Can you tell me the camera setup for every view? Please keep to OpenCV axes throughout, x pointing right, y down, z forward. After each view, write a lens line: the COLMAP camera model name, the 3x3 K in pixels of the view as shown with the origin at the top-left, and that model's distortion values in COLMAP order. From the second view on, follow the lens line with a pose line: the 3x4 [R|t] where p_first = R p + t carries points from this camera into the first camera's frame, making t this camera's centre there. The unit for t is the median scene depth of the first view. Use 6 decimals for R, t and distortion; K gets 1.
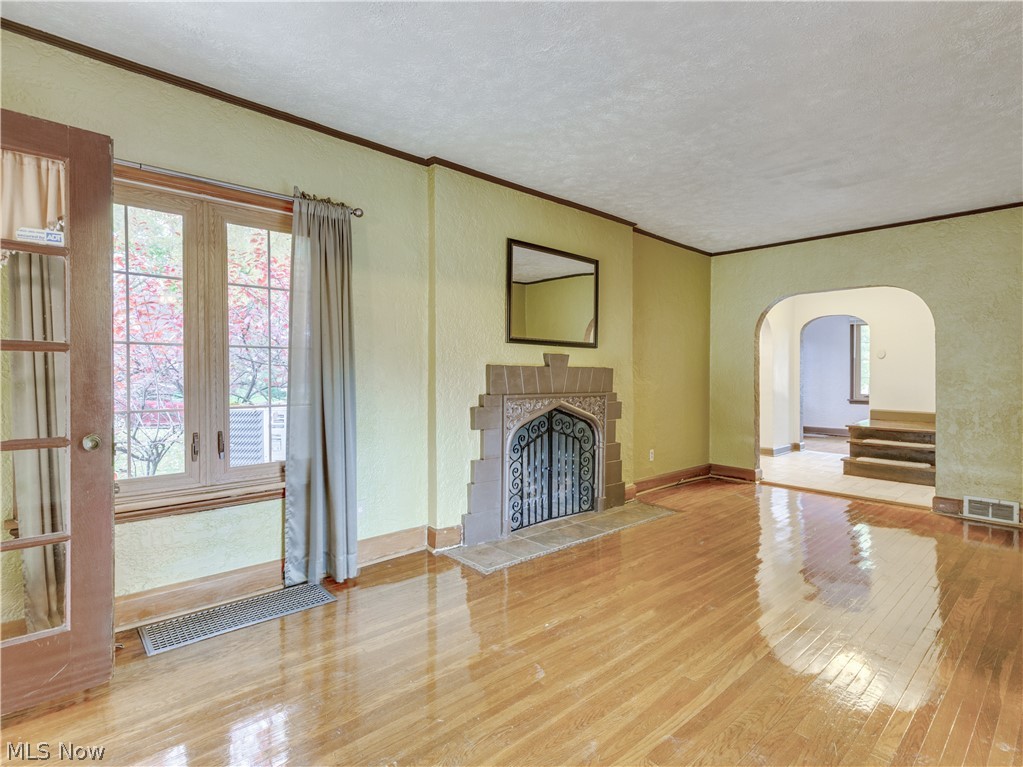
lens RADIAL K [[524.9, 0, 516.1], [0, 524.9, 381.9], [0, 0, 1]] dist [0.012344, 0.000019]
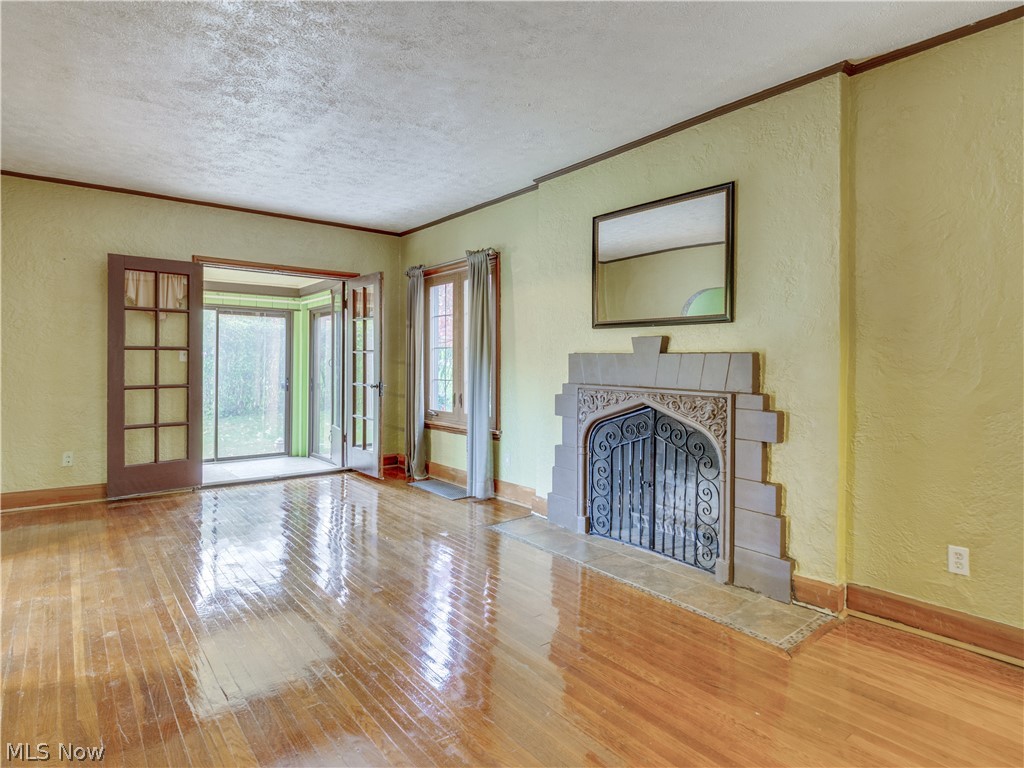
lens RADIAL K [[572.5, 0, 513.5], [0, 572.5, 373.1], [0, 0, 1]] dist [-0.003997, 0.003801]
pose [[-0.074606, 0.012870, -0.997130, 0.938937], [-0.023123, 0.999626, 0.014632, -0.007720], [0.996945, 0.024148, -0.074281, 0.870778]]
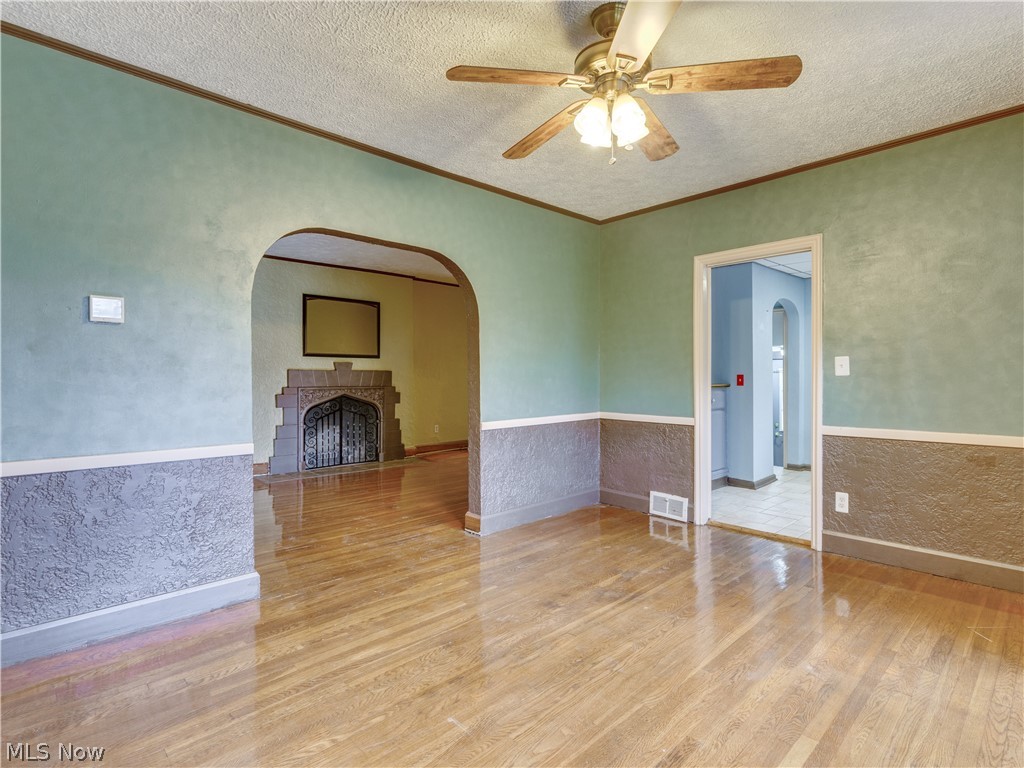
lens RADIAL K [[525.4, 0, 516.1], [0, 525.4, 388.2], [0, 0, 1]] dist [0.012344, 0.000019]
pose [[0.999717, -0.007036, 0.022713, 0.579173], [0.006814, 0.999929, 0.009823, 0.014015], [-0.022780, -0.009666, 0.999694, -0.648115]]
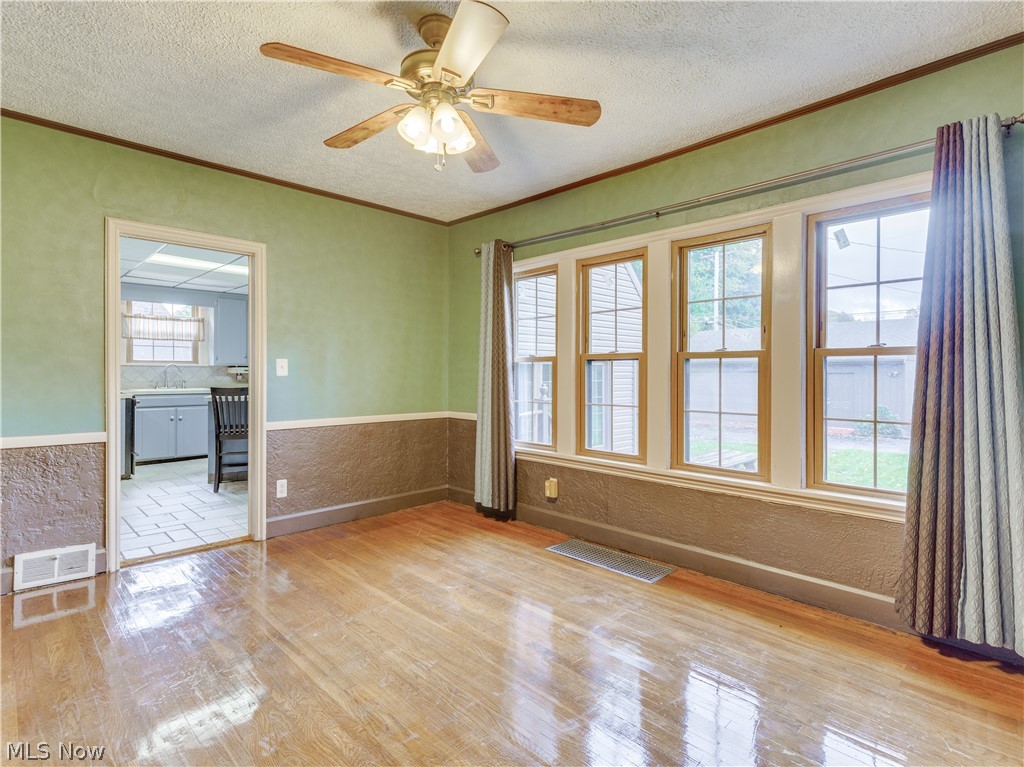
lens RADIAL K [[525.4, 0, 508.4], [0, 525.4, 378.3], [0, 0, 1]] dist [0.012344, 0.000019]
pose [[-0.039480, -0.005894, 0.999203, 0.159346], [0.008357, 0.999946, 0.006229, 0.007539], [-0.999185, 0.008596, -0.039429, -0.192140]]
